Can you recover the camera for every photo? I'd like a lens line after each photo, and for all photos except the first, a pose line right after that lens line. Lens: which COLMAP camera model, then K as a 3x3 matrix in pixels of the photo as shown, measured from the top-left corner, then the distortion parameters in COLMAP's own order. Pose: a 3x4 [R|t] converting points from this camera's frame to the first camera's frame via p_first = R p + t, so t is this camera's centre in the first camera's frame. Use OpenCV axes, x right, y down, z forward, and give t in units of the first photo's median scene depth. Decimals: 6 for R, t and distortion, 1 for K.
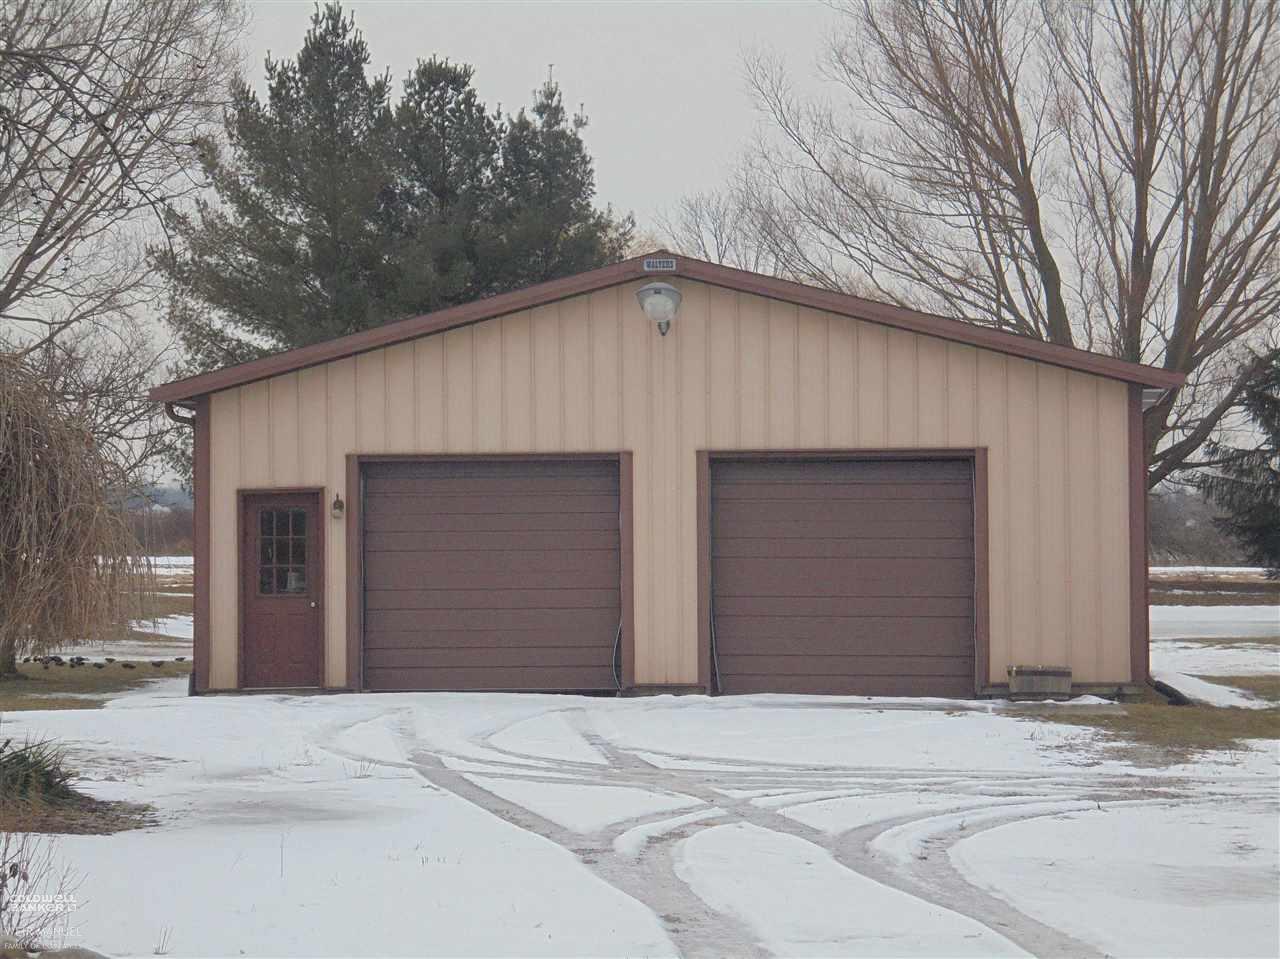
lens RADIAL K [[3986.9, 0, 640.0], [0, 3986.9, 479.5], [0, 0, 1]] dist [0.017335, 0.153959]
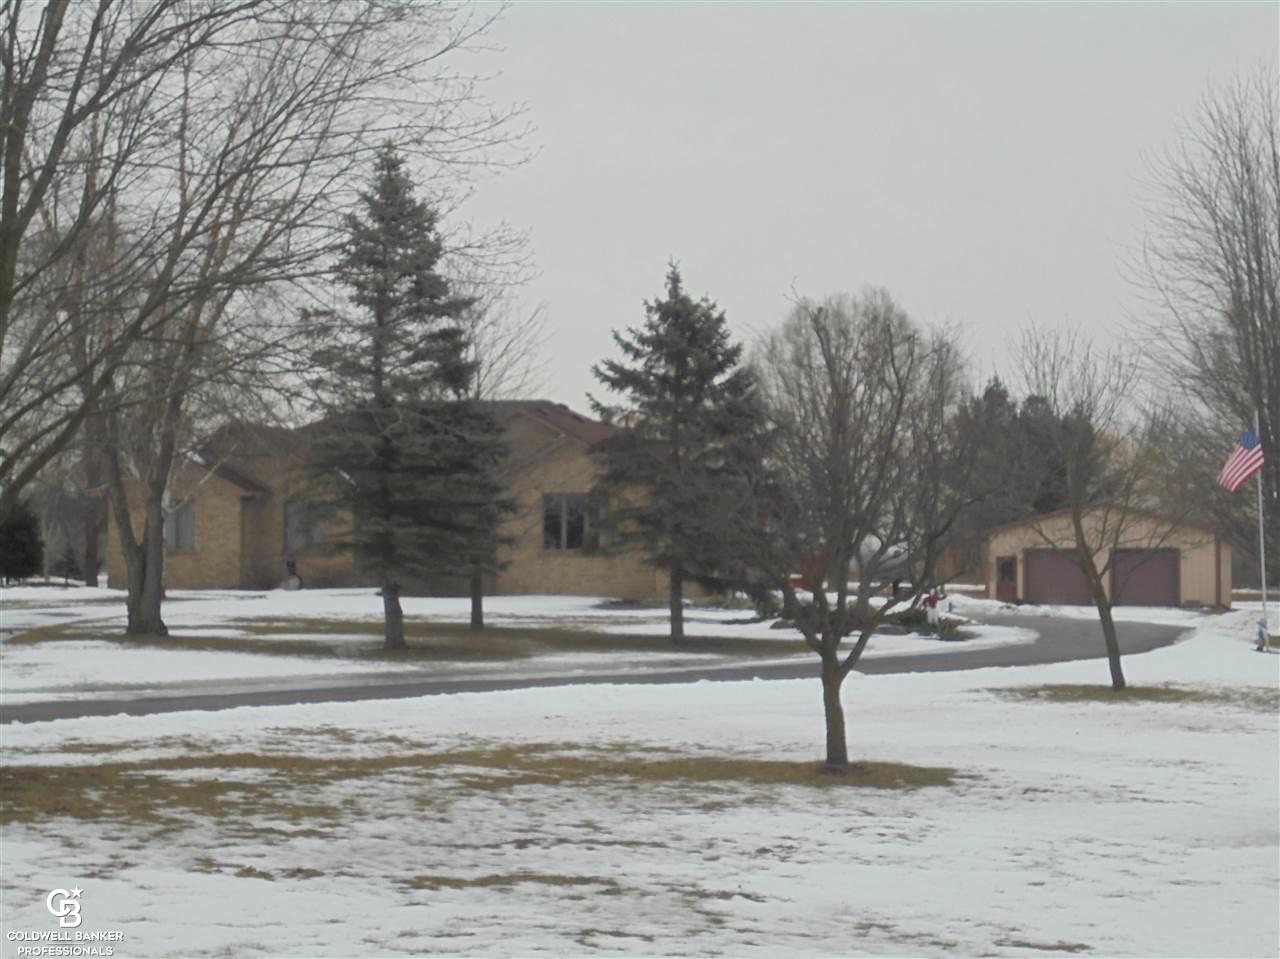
lens RADIAL K [[2391.9, 0, 640.0], [0, 2391.9, 479.5], [0, 0, 1]] dist [0.006106, 0.019264]
pose [[0.978216, -0.006314, -0.207494, 0.022697], [0.000386, 0.999591, -0.028599, -0.002813], [0.207590, 0.027896, 0.977818, -0.625317]]
